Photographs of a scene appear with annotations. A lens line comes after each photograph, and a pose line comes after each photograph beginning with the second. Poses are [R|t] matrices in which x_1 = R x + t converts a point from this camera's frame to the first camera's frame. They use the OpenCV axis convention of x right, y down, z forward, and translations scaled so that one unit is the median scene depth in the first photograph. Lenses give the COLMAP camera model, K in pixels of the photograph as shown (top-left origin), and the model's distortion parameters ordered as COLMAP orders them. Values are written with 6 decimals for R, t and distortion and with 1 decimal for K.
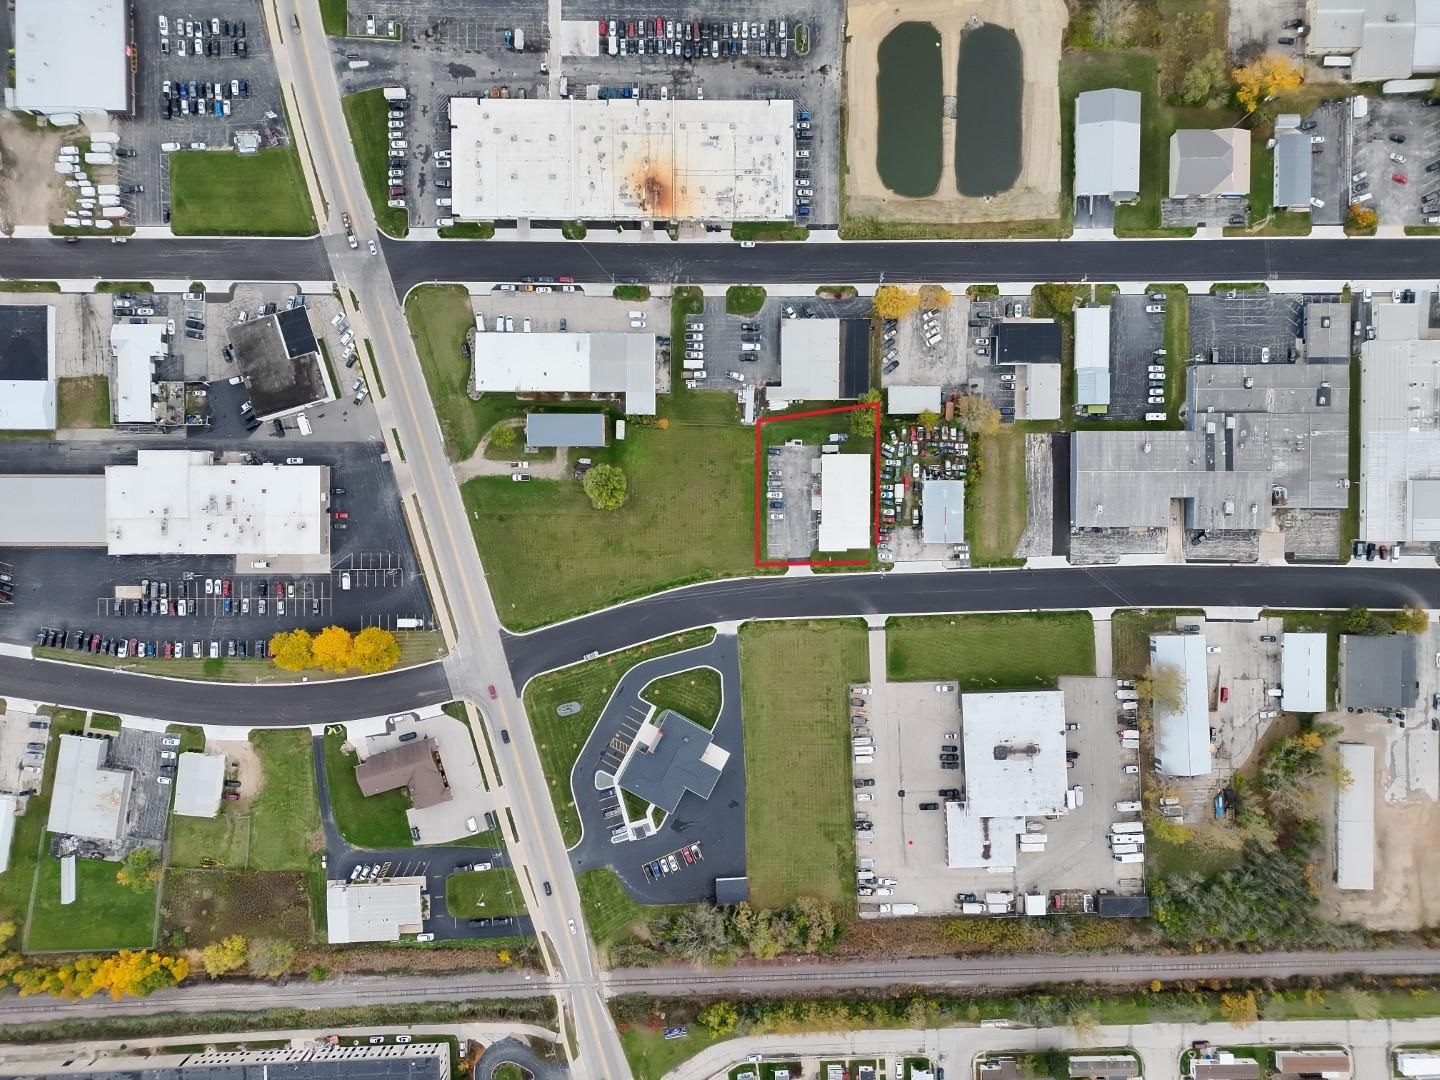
lens RADIAL K [[1007.8, 0, 720.0], [0, 1007.8, 540.0], [0, 0, 1]] dist [0.050810, -0.052377]
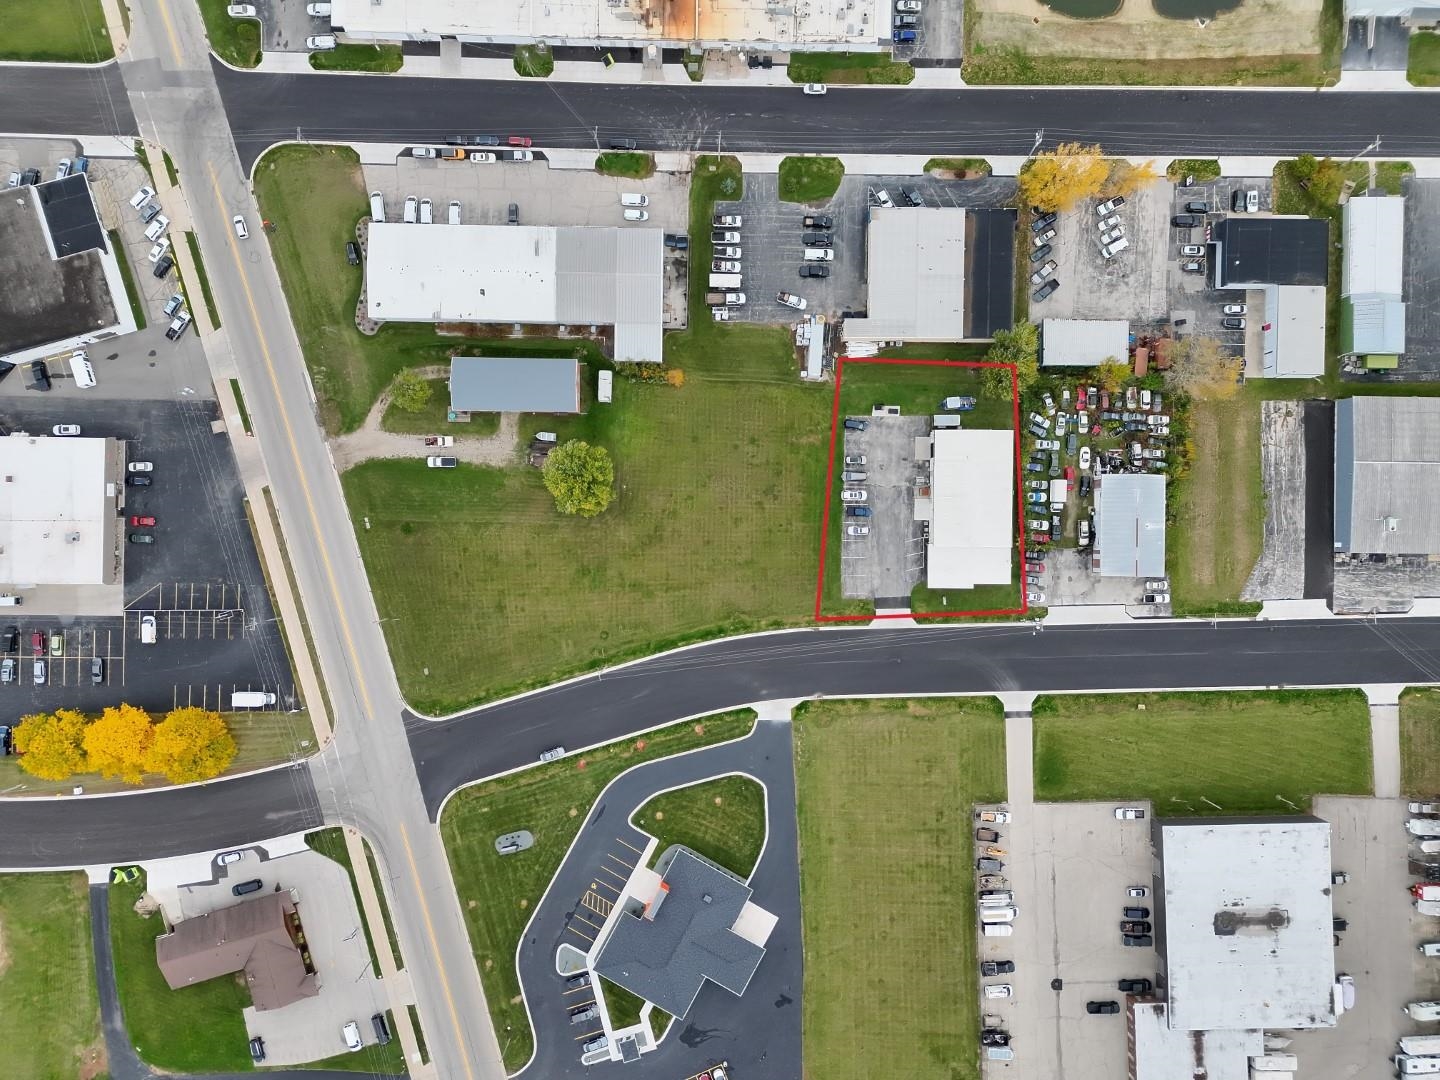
lens RADIAL K [[1007.8, 0, 720.0], [0, 1007.8, 540.0], [0, 0, 1]] dist [0.050810, -0.052377]
pose [[0.999868, 0.010903, 0.012064, -0.035124], [-0.010779, 0.999889, -0.010300, -0.010174], [-0.012175, 0.010169, 0.999874, 0.385341]]
